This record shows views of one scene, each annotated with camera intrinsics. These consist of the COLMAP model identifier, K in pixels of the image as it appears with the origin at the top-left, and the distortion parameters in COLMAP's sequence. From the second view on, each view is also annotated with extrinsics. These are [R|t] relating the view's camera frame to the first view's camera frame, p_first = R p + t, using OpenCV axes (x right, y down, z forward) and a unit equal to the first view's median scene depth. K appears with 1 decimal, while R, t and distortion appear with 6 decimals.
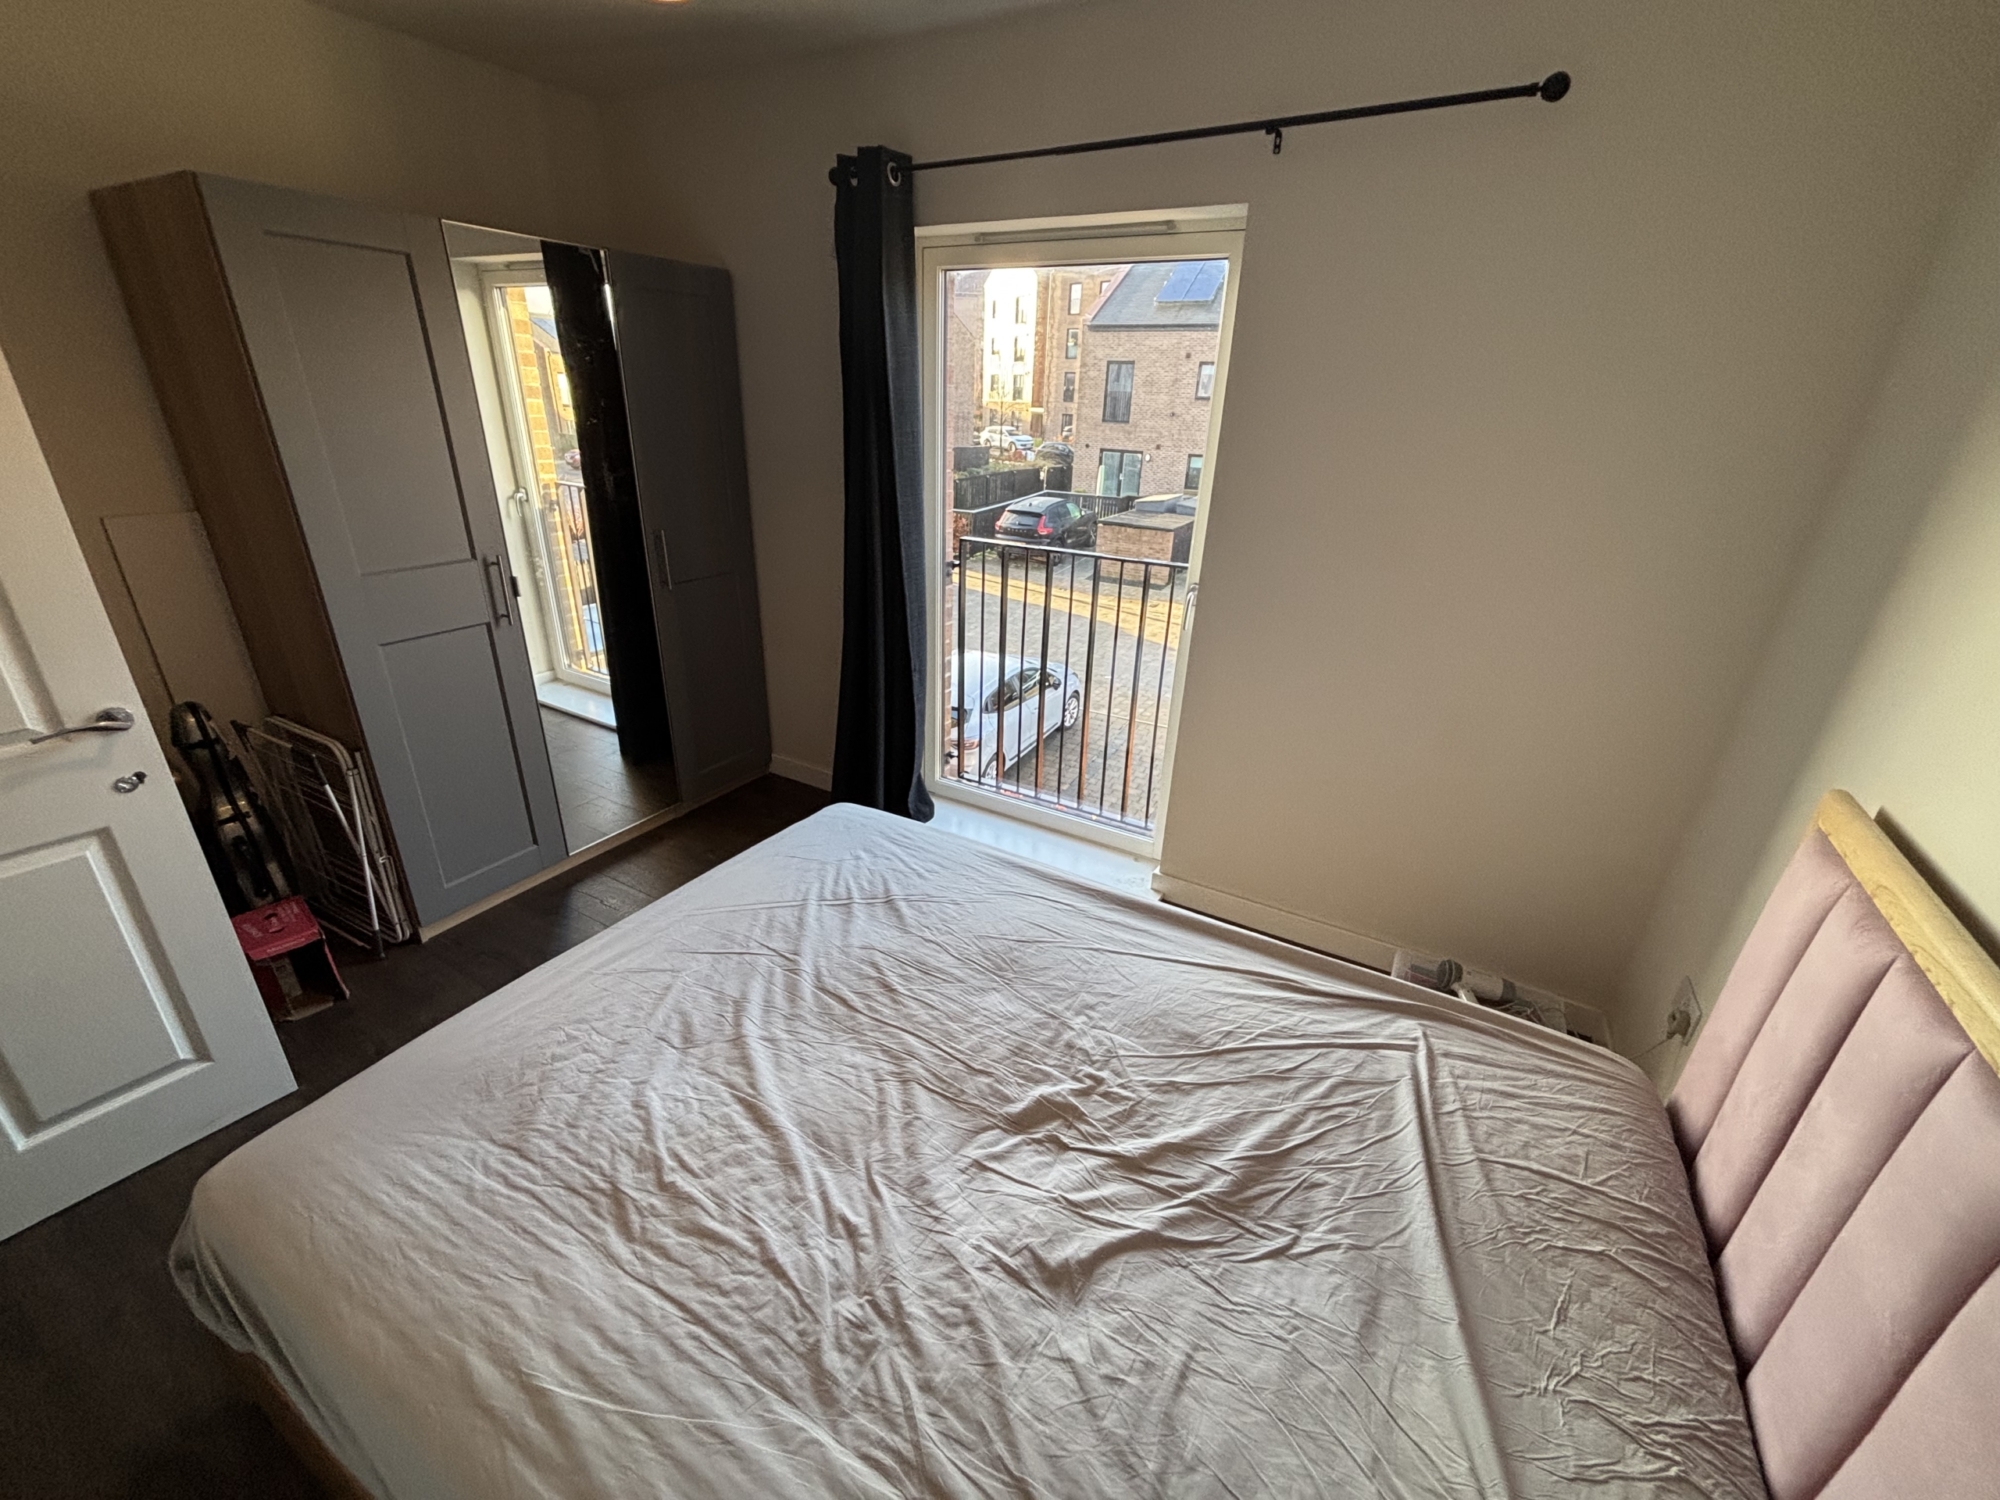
lens RADIAL K [[819.7, 0, 1007.4], [0, 819.7, 740.9], [0, 0, 1]] dist [-0.022266, 0.021092]
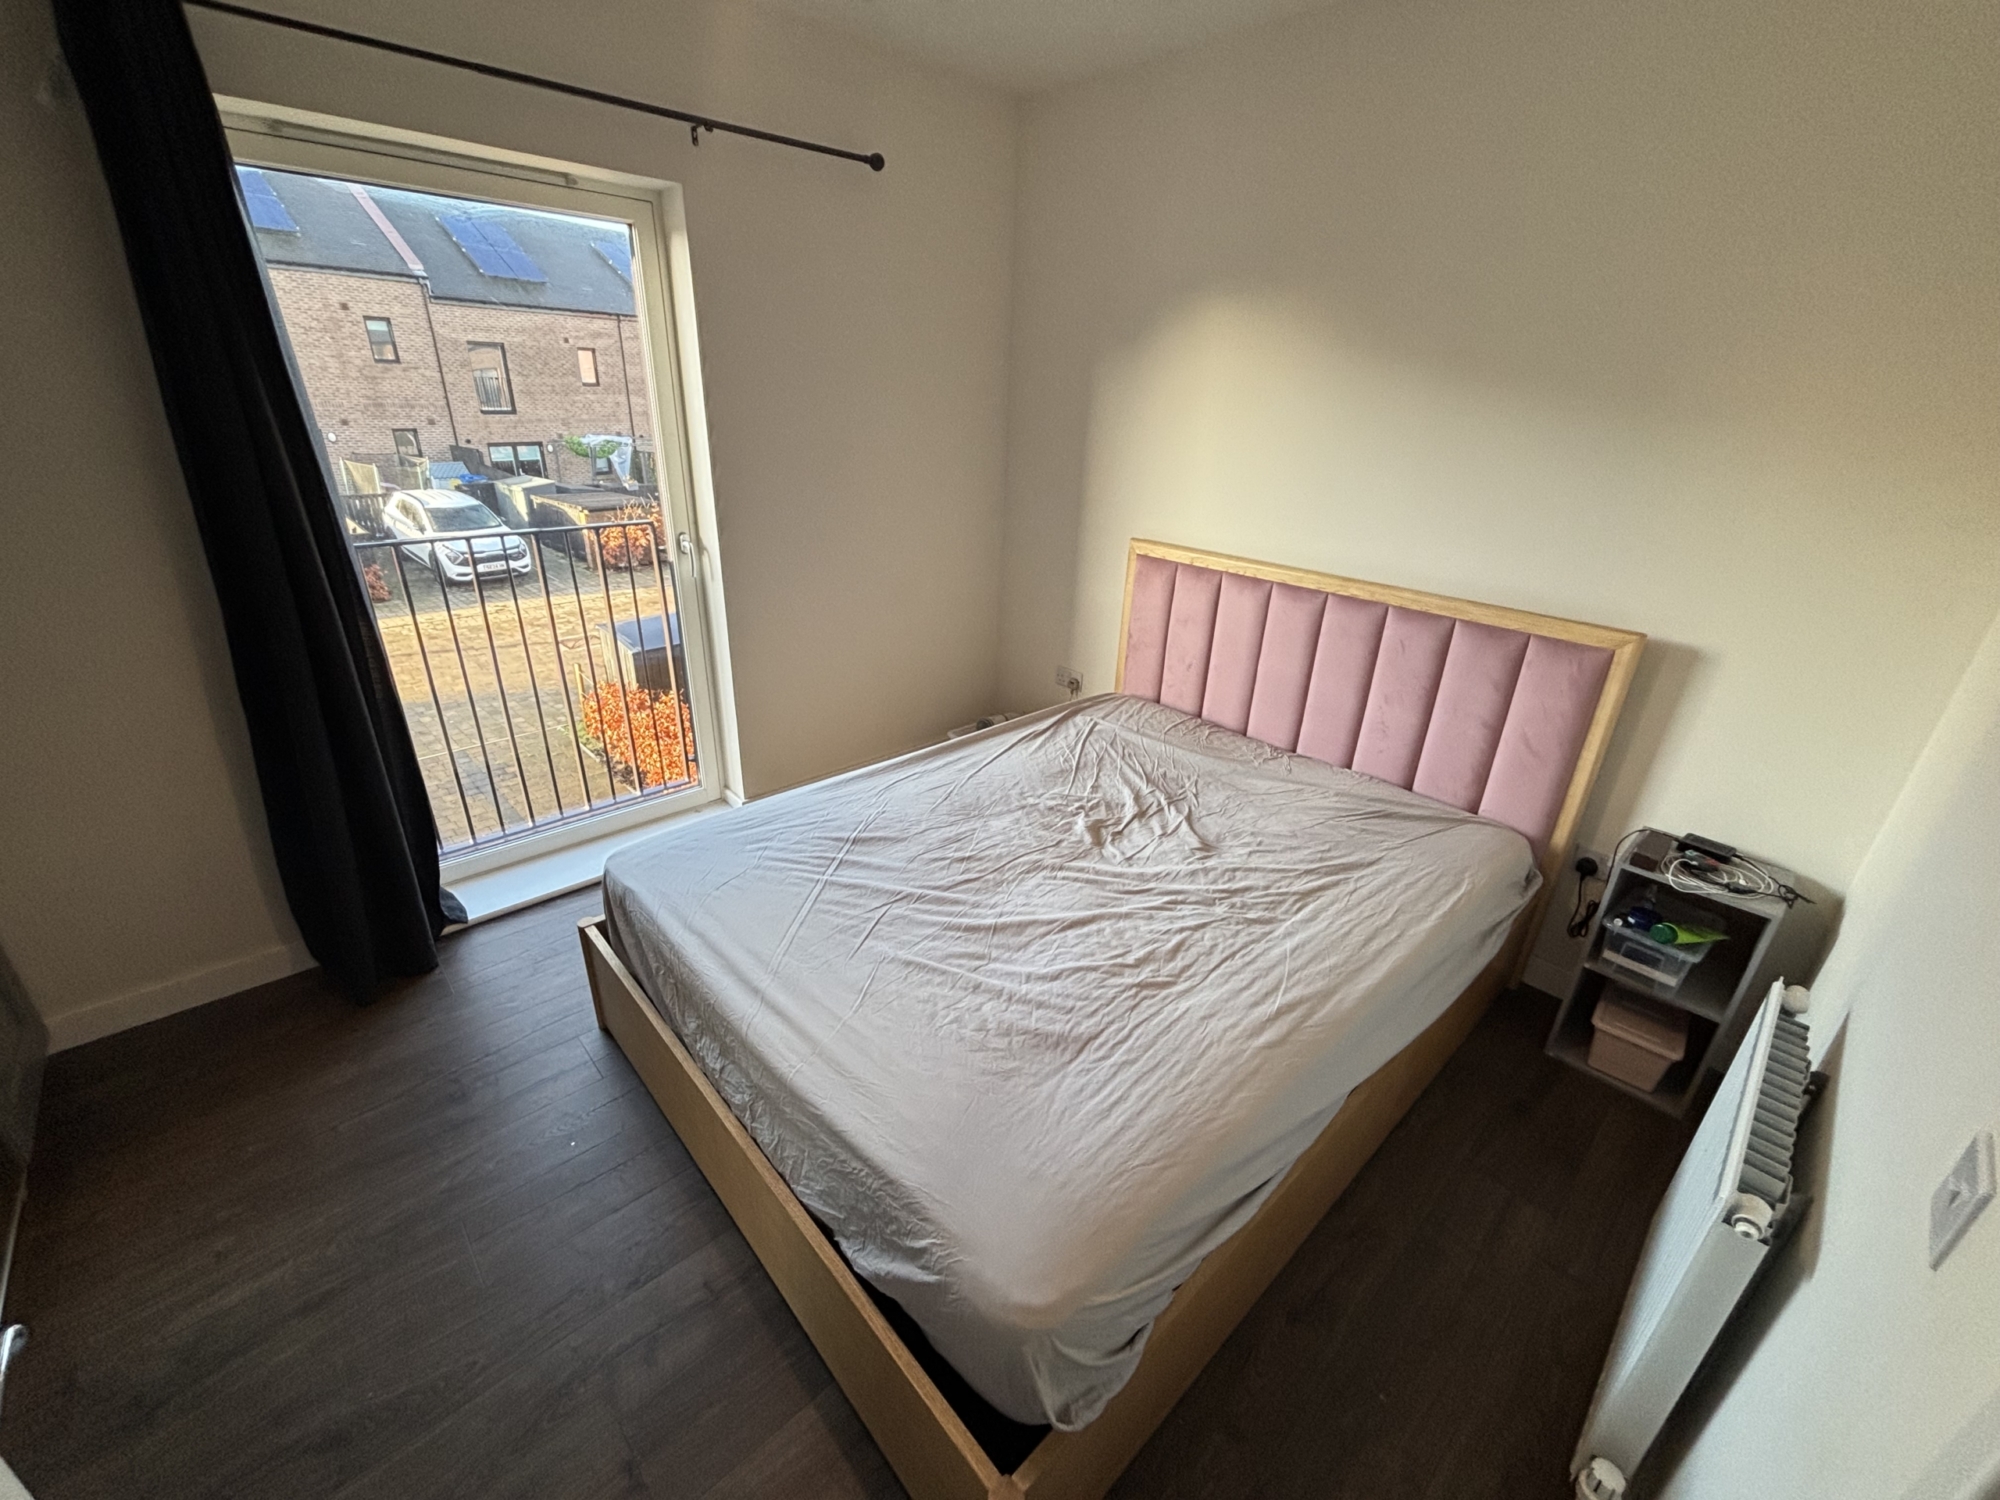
lens RADIAL K [[806.1, 0, 998.9], [0, 806.1, 746.9], [0, 0, 1]] dist [0.011533, -0.000282]
pose [[0.300253, -0.406537, 0.862888, -1.374658], [0.368285, 0.883889, 0.288282, -0.214290], [-0.879895, 0.231231, 0.415112, 0.528248]]
